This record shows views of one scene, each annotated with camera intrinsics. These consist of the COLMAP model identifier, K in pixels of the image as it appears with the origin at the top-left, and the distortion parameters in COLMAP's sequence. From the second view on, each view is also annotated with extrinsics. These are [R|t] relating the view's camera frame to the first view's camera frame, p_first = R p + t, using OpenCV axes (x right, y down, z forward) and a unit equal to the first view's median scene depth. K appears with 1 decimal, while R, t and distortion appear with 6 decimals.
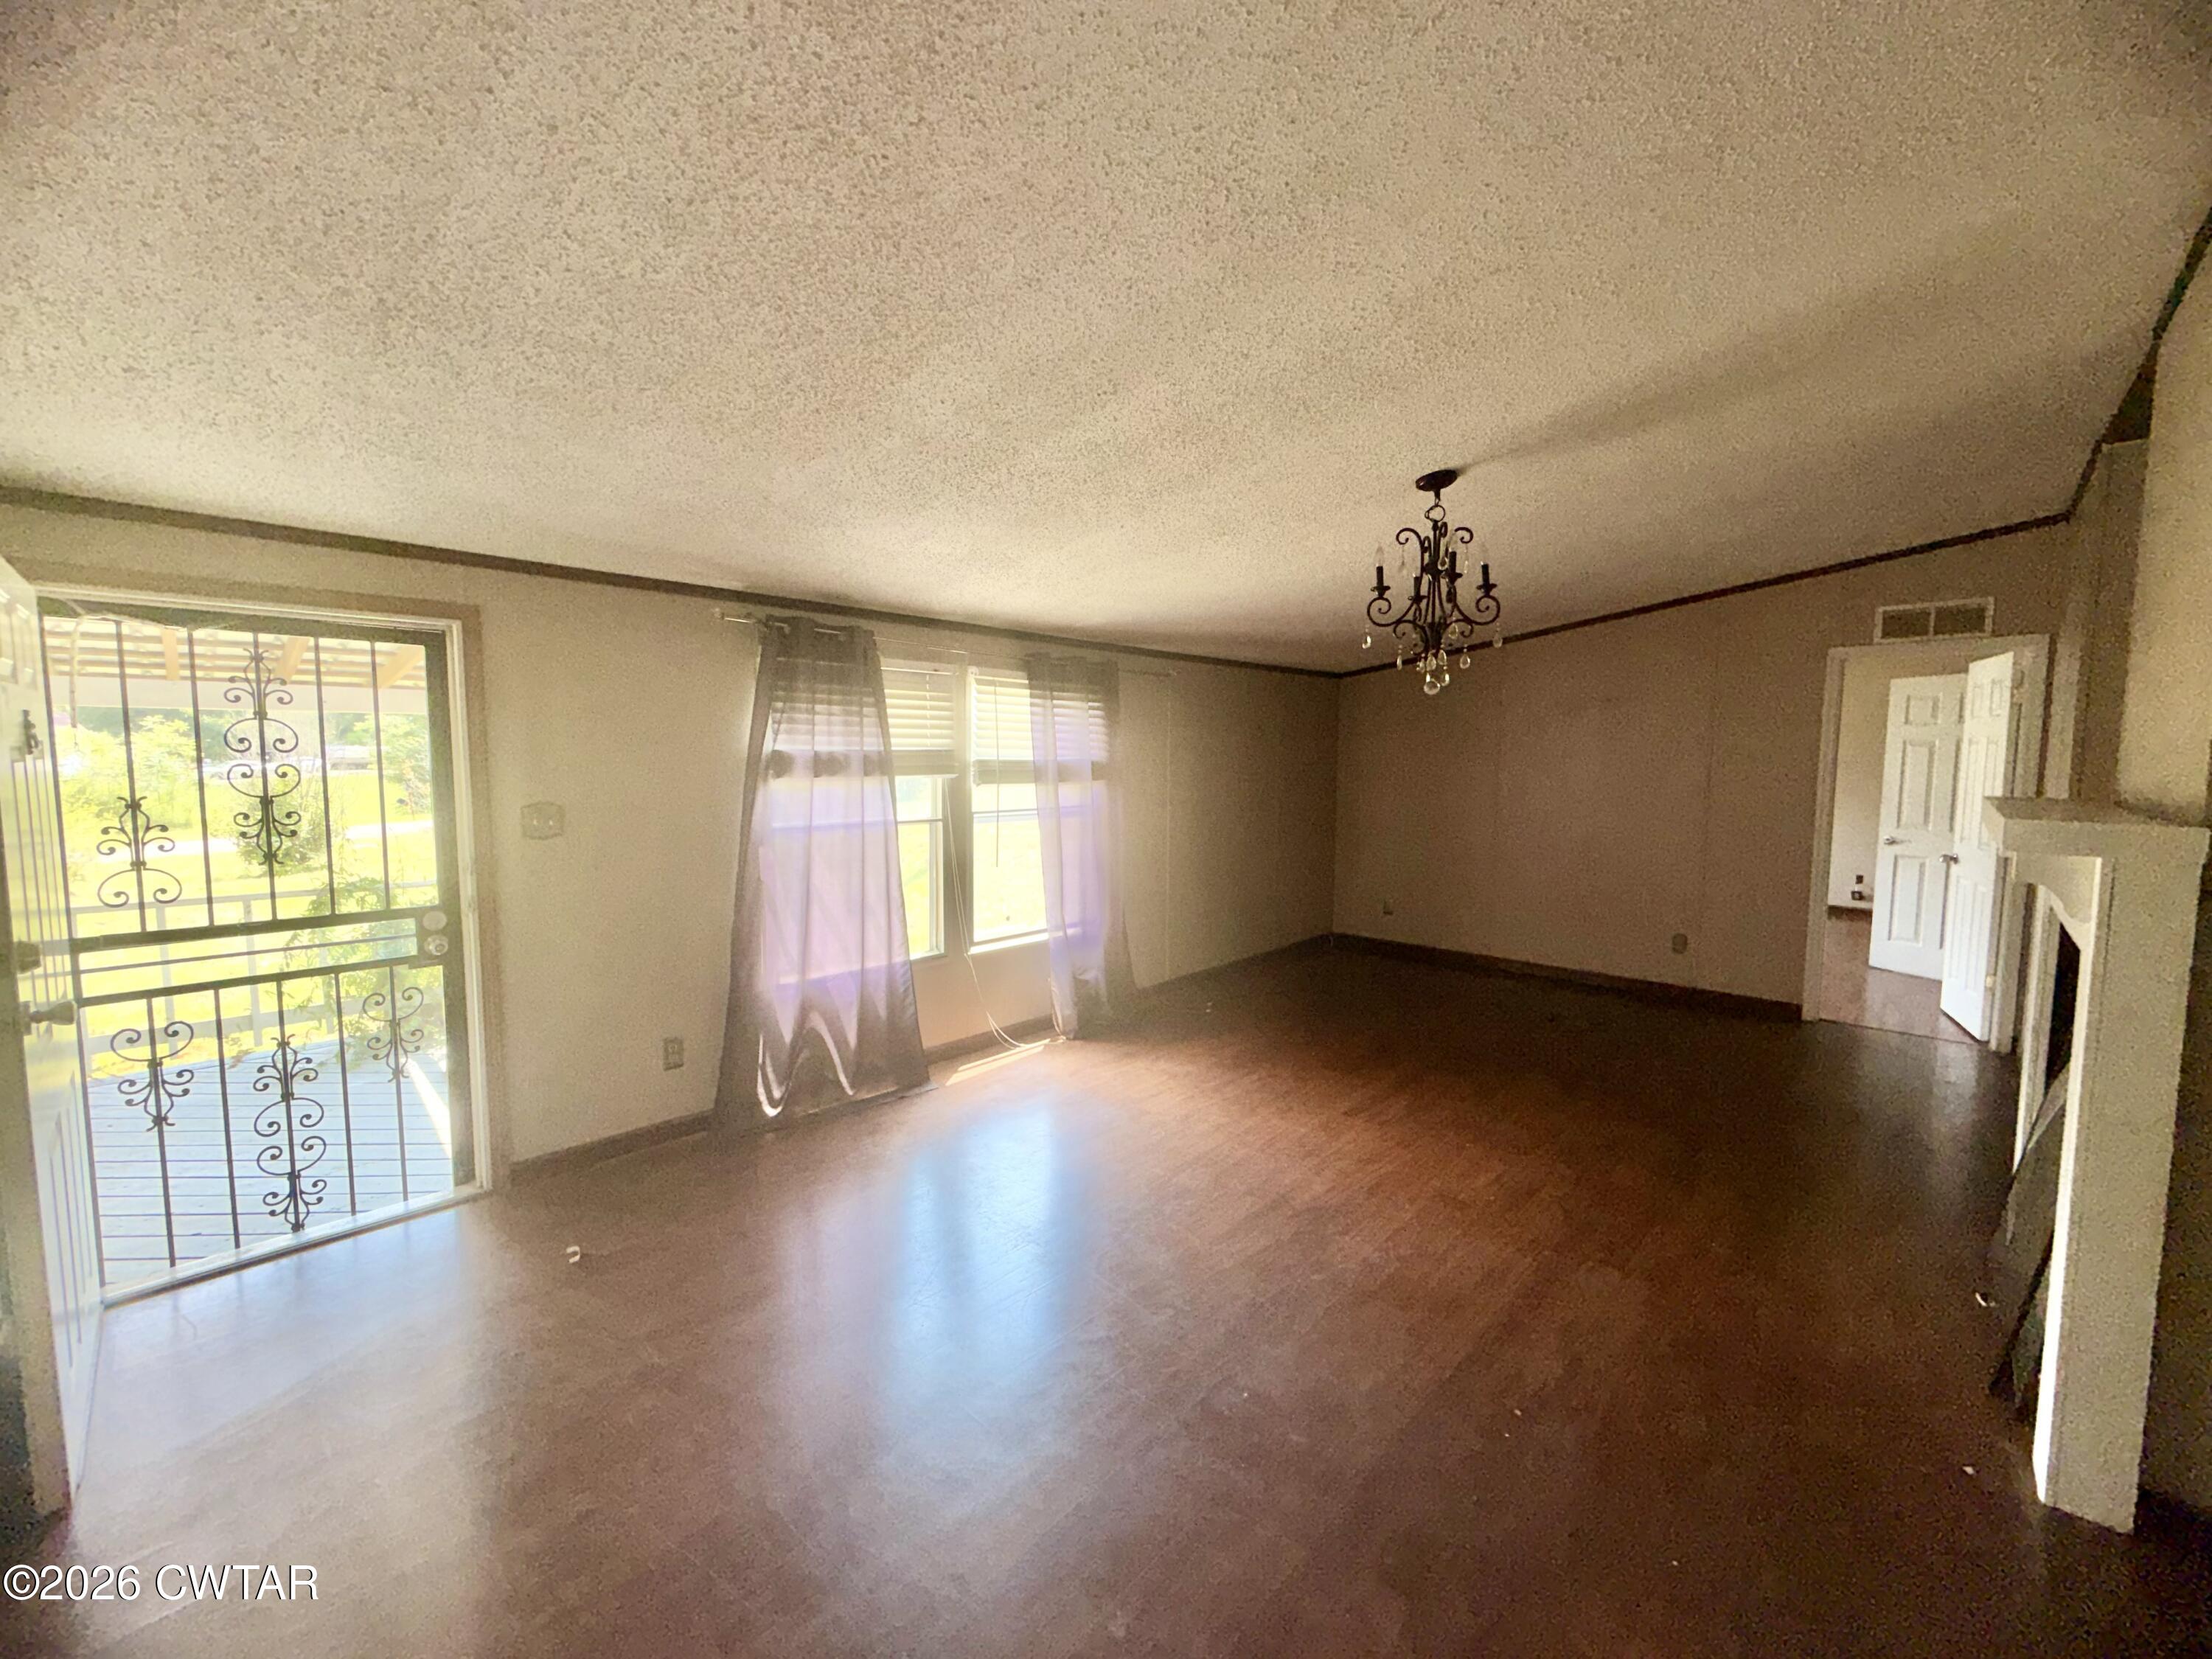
lens RADIAL K [[884.9, 0, 1099.9], [0, 884.9, 827.1], [0, 0, 1]] dist [-0.004677, 0.000724]
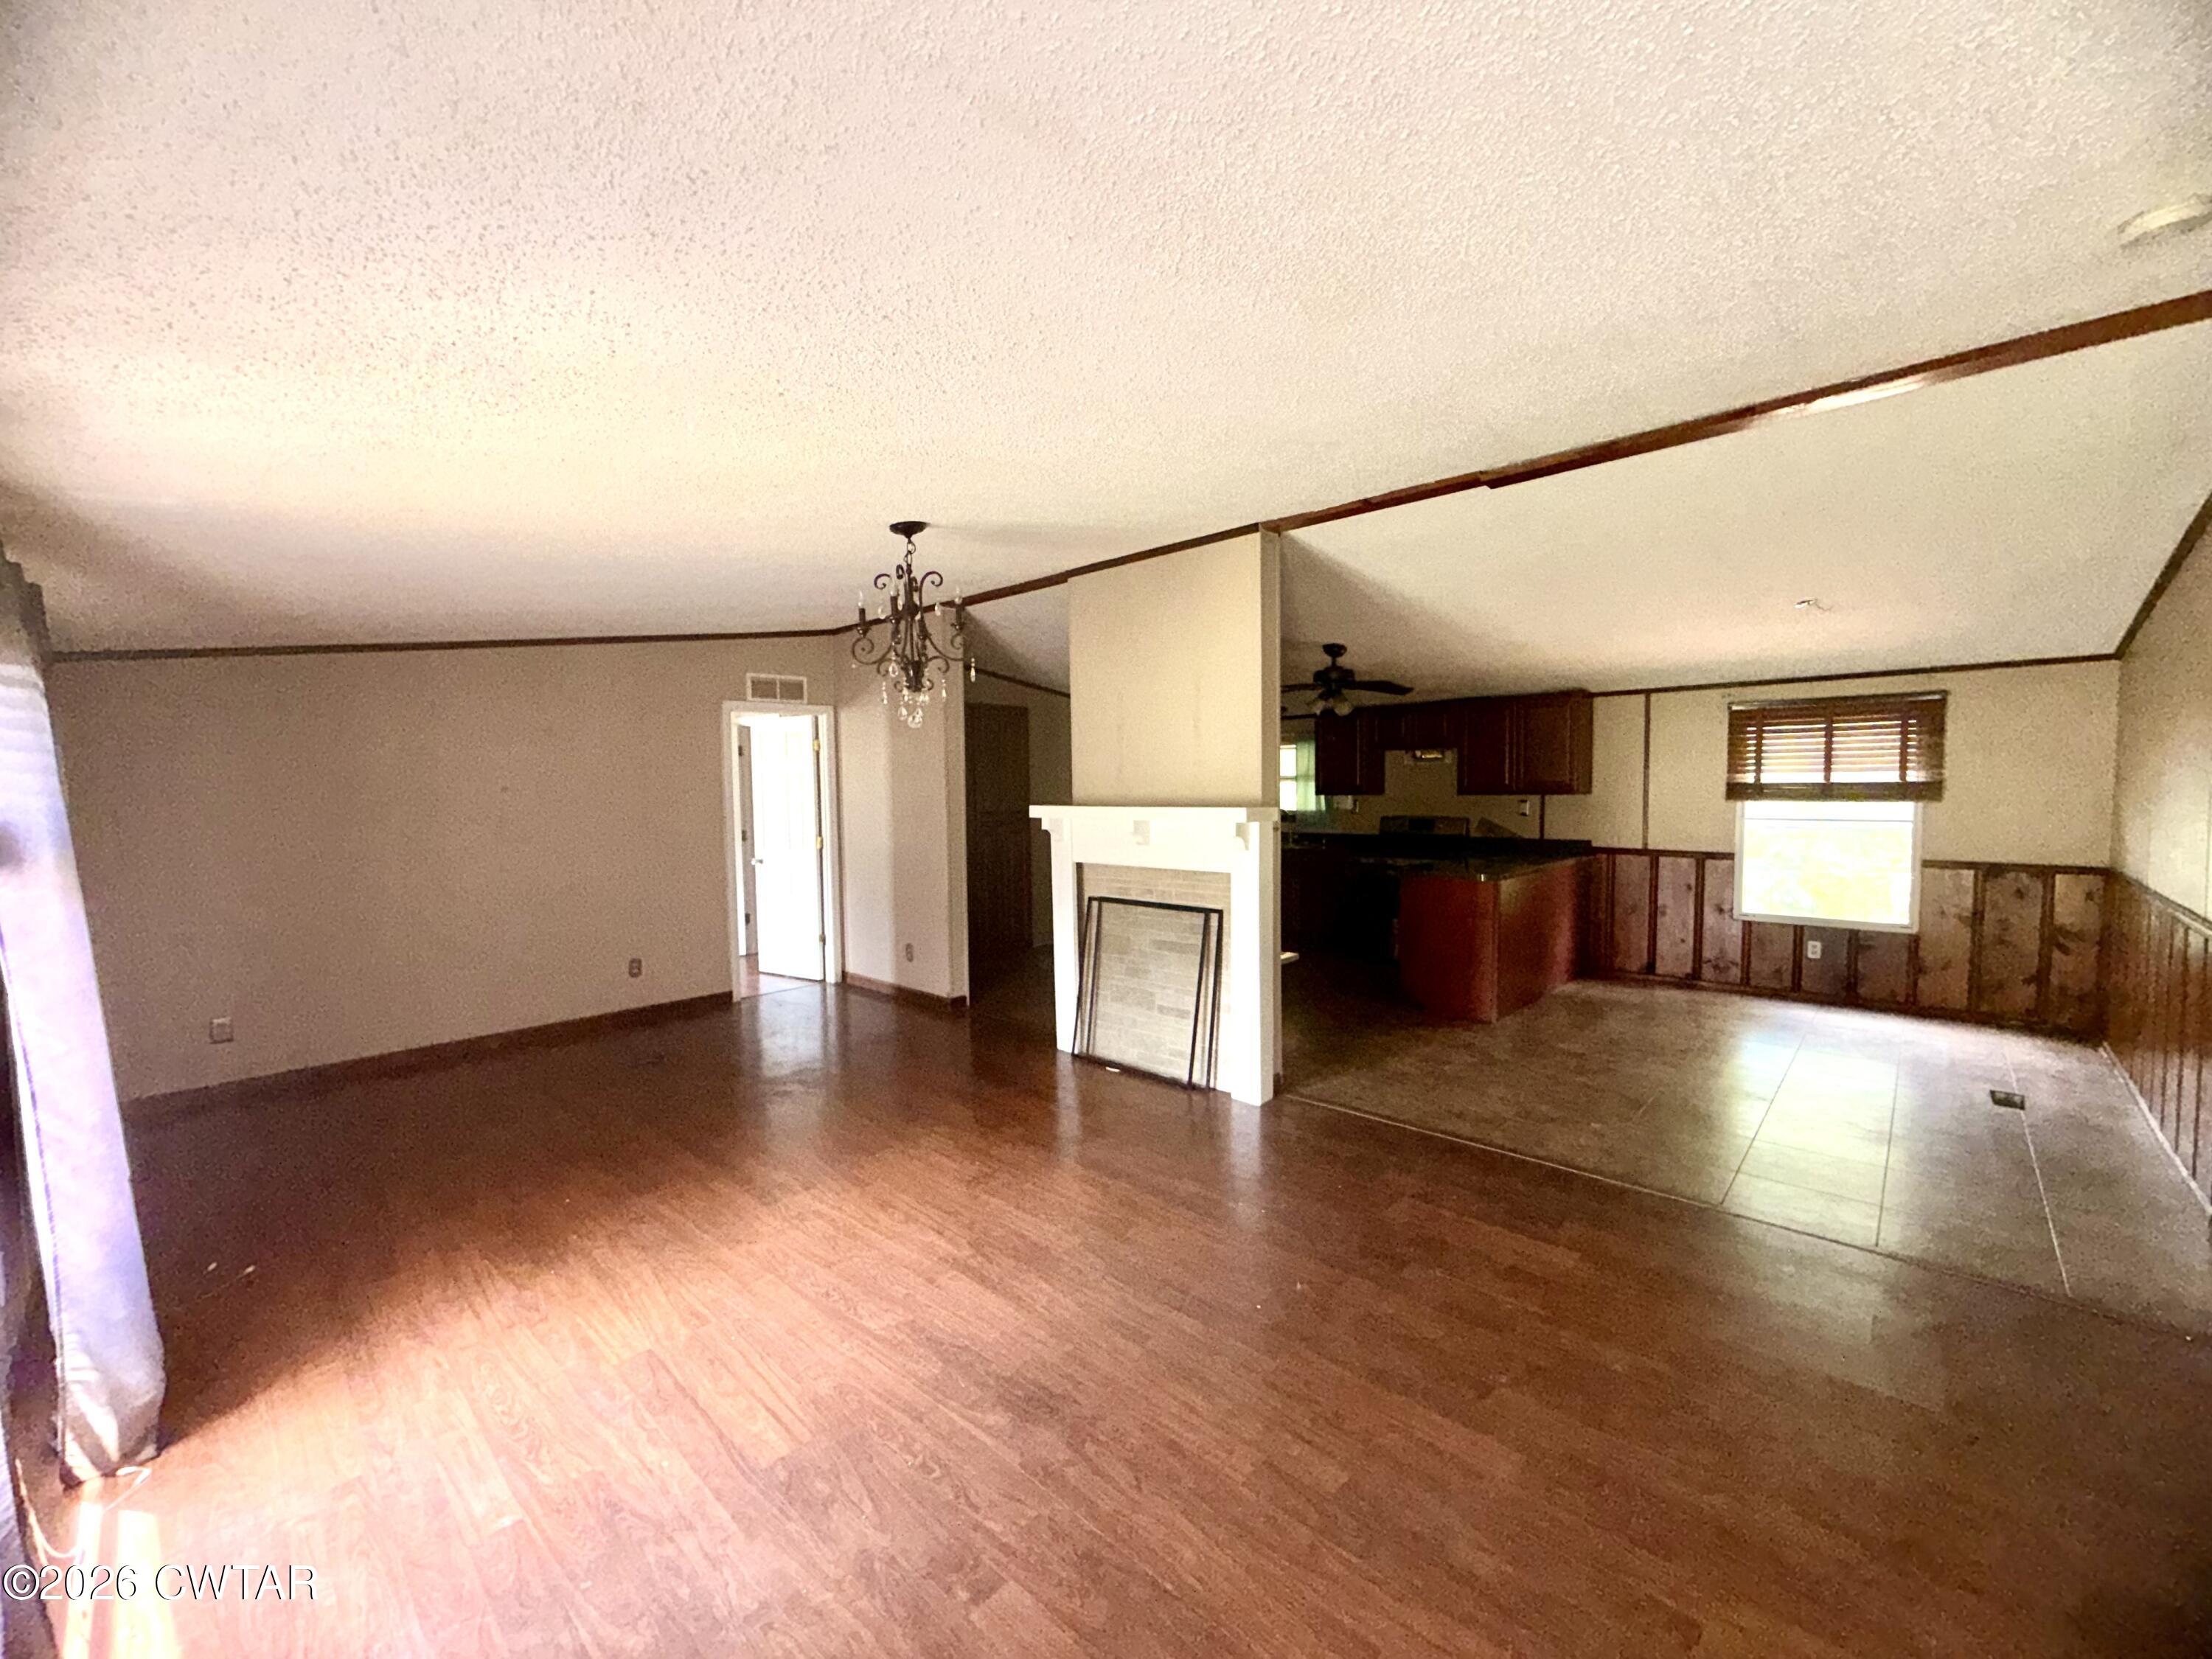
lens RADIAL K [[884.9, 0, 1095.0], [0, 884.9, 840.4], [0, 0, 1]] dist [-0.004677, 0.000724]
pose [[-0.005712, -0.071002, 0.997460, -0.463240], [0.094283, 0.992994, 0.071224, -0.049836], [-0.995529, 0.094451, 0.001022, 0.531119]]
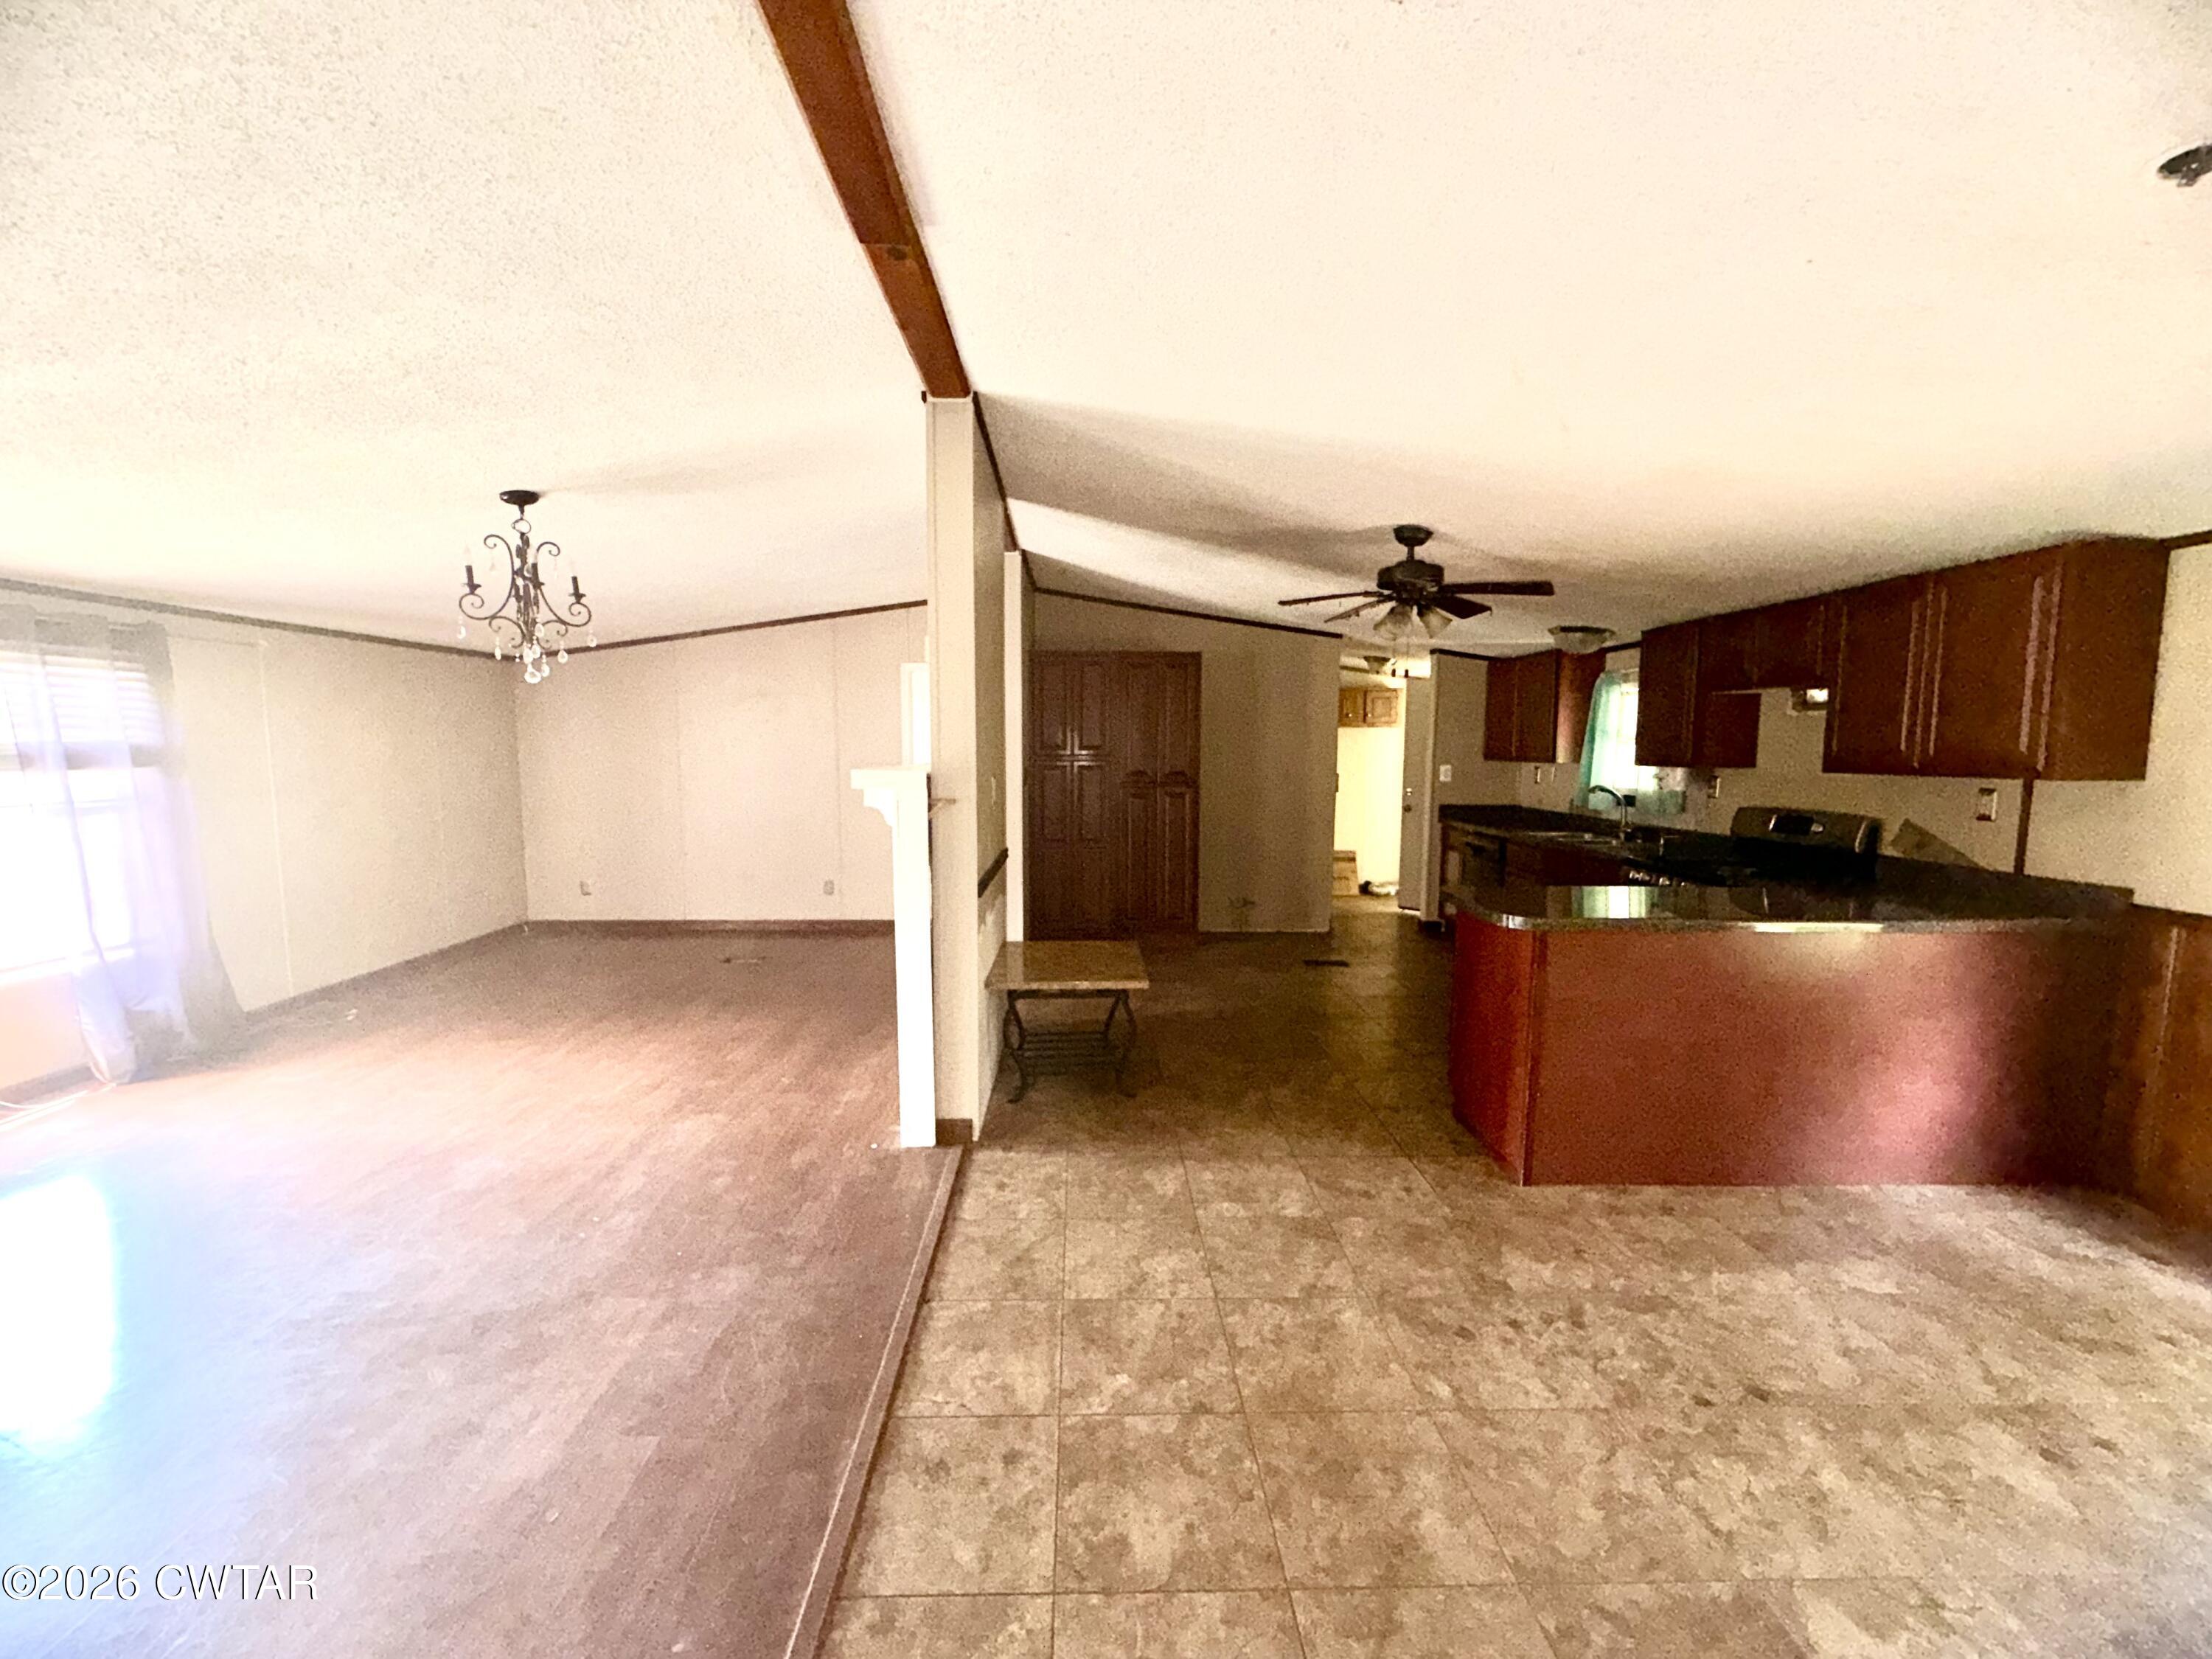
lens RADIAL K [[884.9, 0, 1110.1], [0, 884.9, 833.1], [0, 0, 1]] dist [-0.004677, 0.000724]
pose [[0.703097, -0.070285, 0.707612, 0.049810], [0.057028, 0.997471, 0.042411, 0.026544], [-0.708804, 0.010535, 0.705327, -0.233439]]
